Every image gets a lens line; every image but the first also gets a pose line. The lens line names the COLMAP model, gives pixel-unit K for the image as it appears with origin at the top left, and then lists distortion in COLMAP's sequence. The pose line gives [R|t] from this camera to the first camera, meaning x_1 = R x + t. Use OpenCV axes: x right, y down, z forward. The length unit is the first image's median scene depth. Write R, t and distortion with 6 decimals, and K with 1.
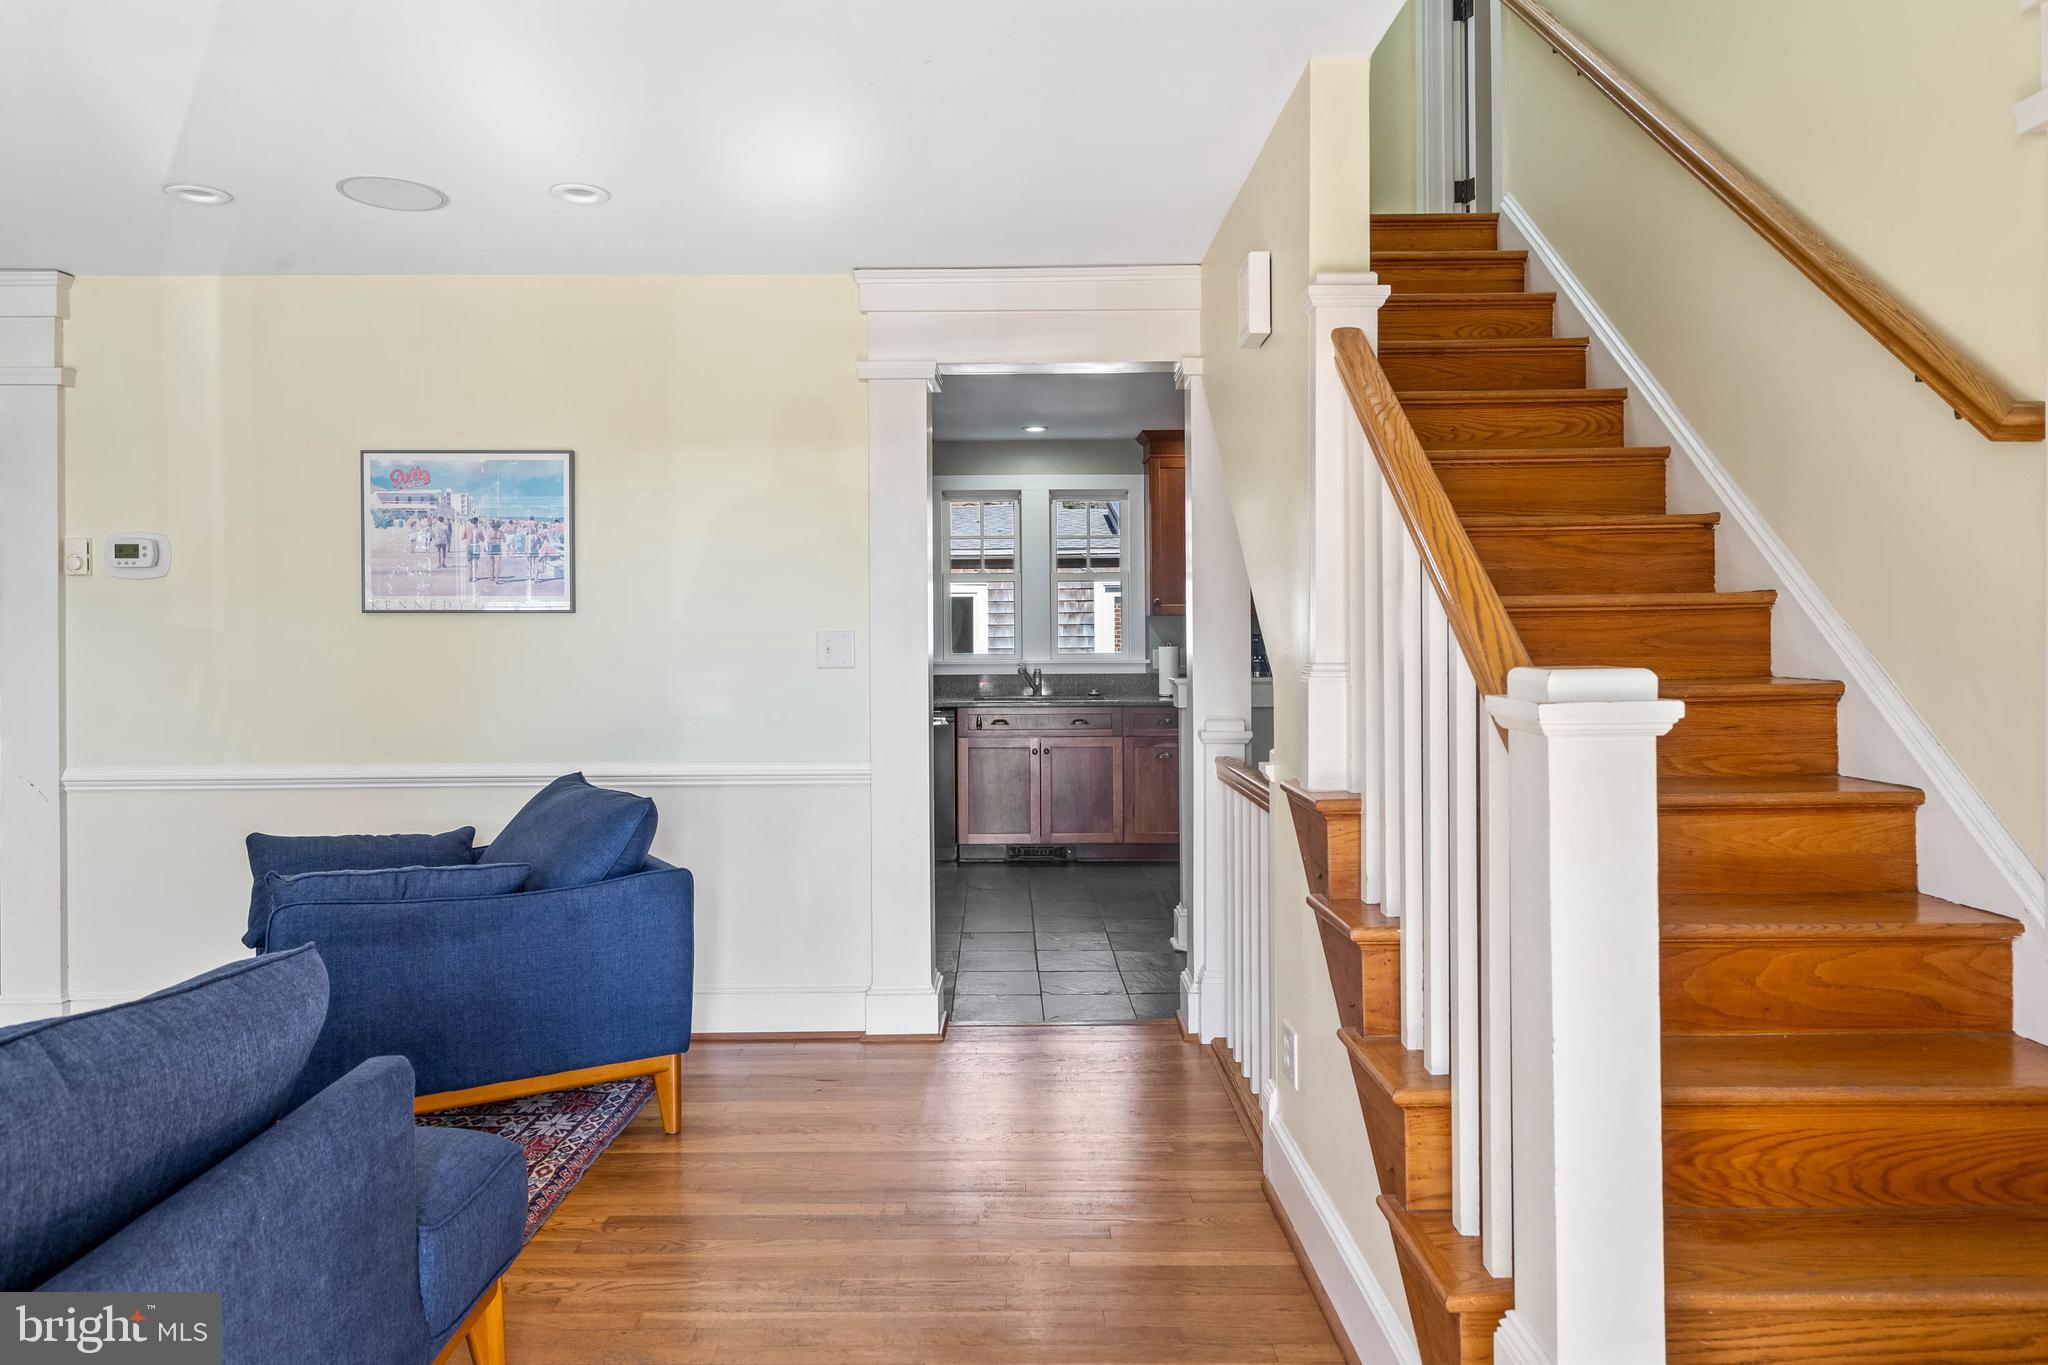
lens RADIAL K [[1259.9, 0, 1043.1], [0, 1259.9, 639.4], [0, 0, 1]] dist [0.000281, 0.002298]
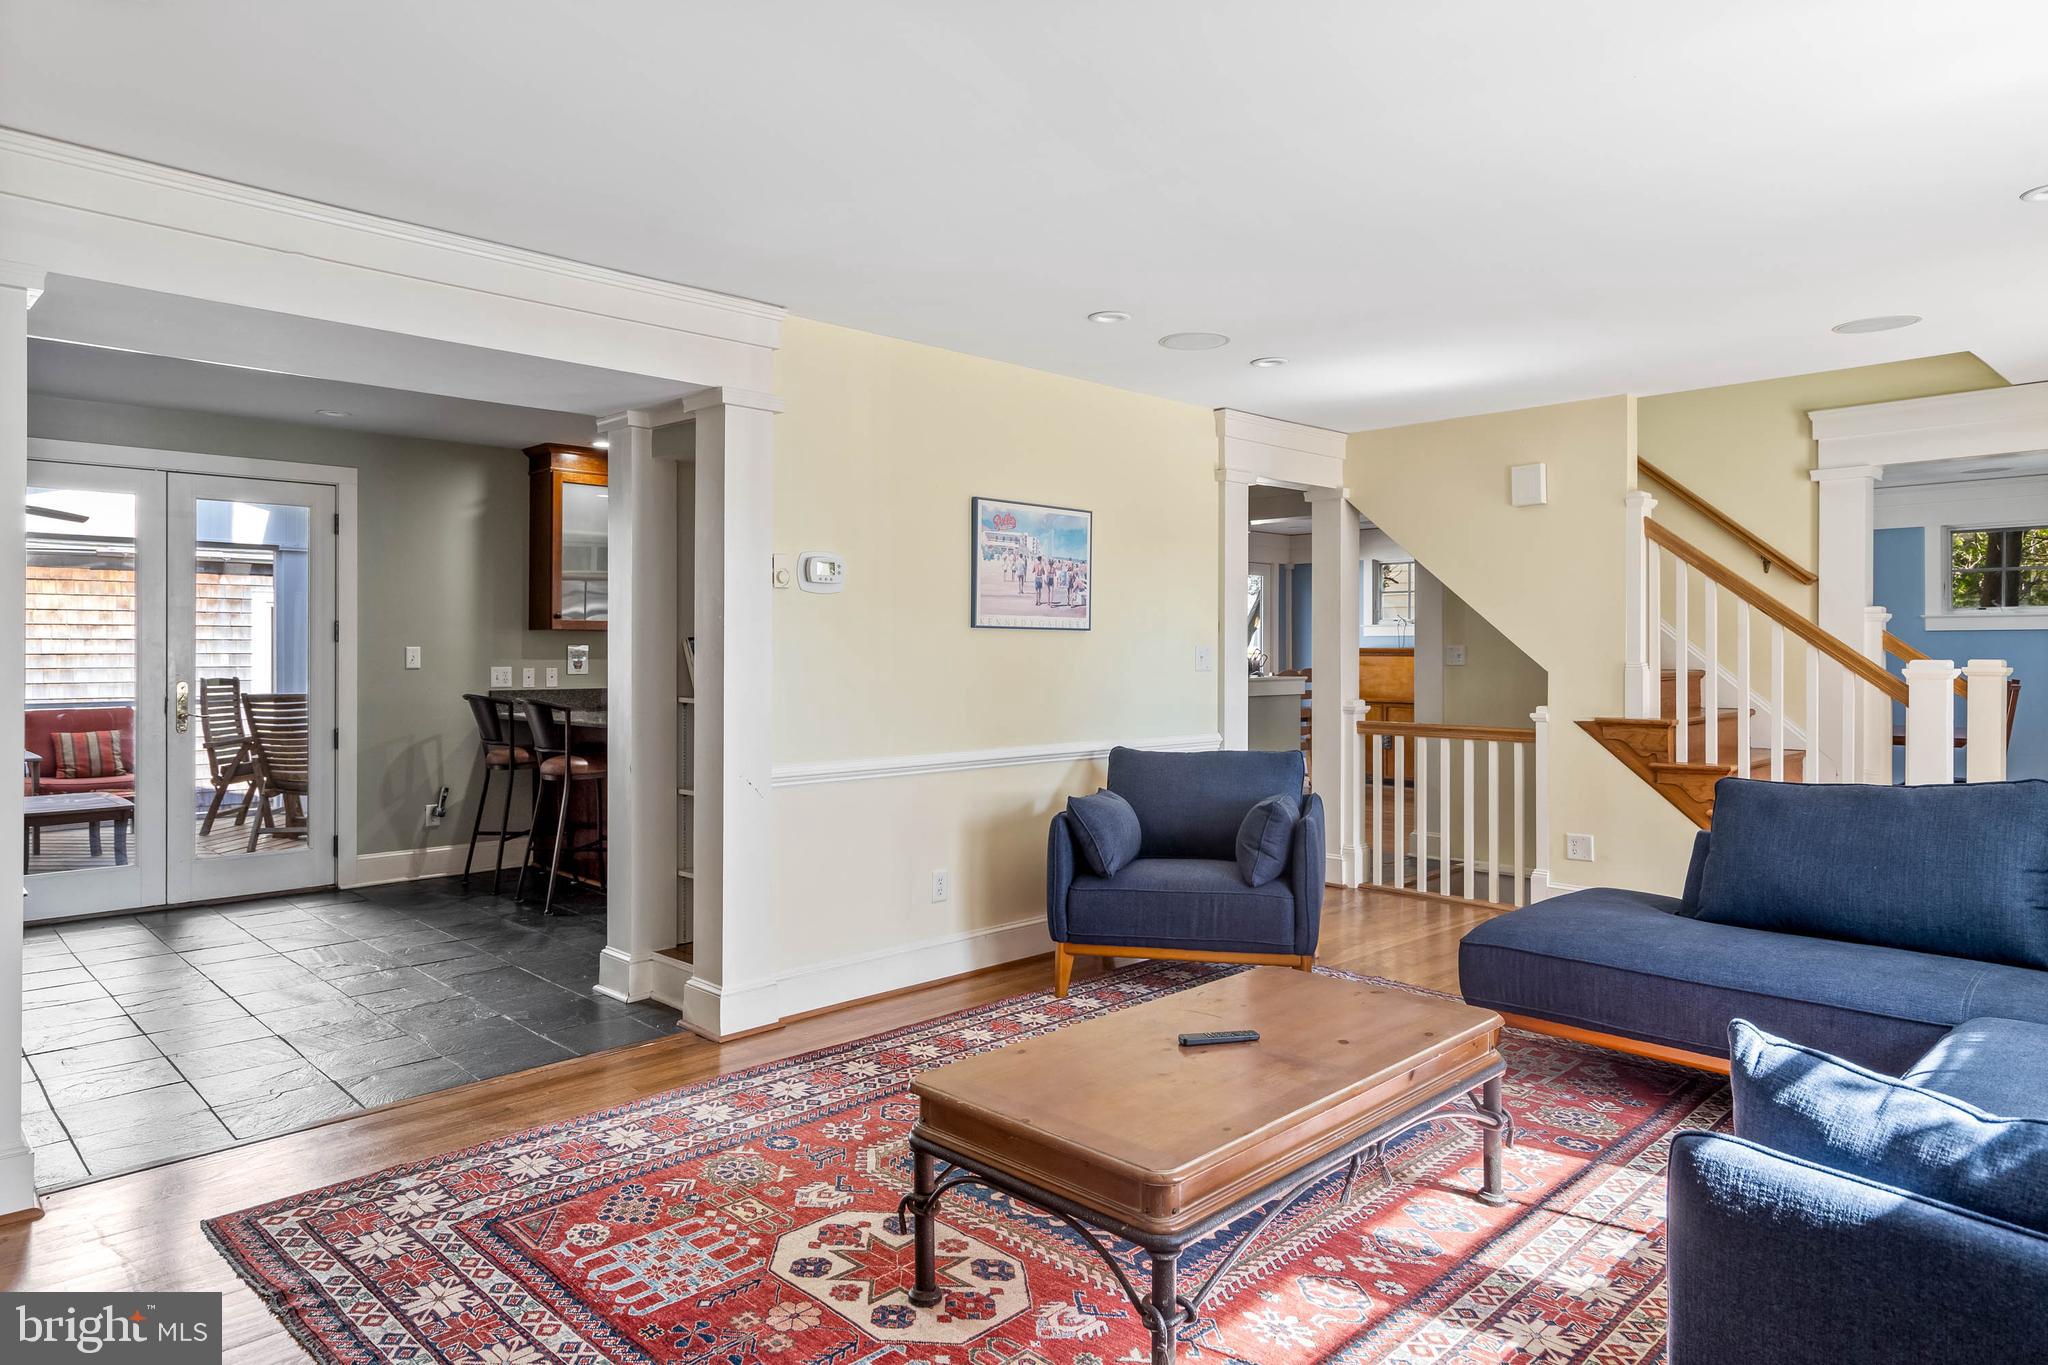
lens RADIAL K [[1241.7, 0, 1026.0], [0, 1241.7, 662.1], [0, 0, 1]] dist [0.004485, 0.000992]
pose [[0.729403, -0.000165, 0.684084, -1.337159], [-0.002794, 0.999991, 0.003220, 0.008379], [-0.684079, -0.004260, 0.729396, 0.076327]]
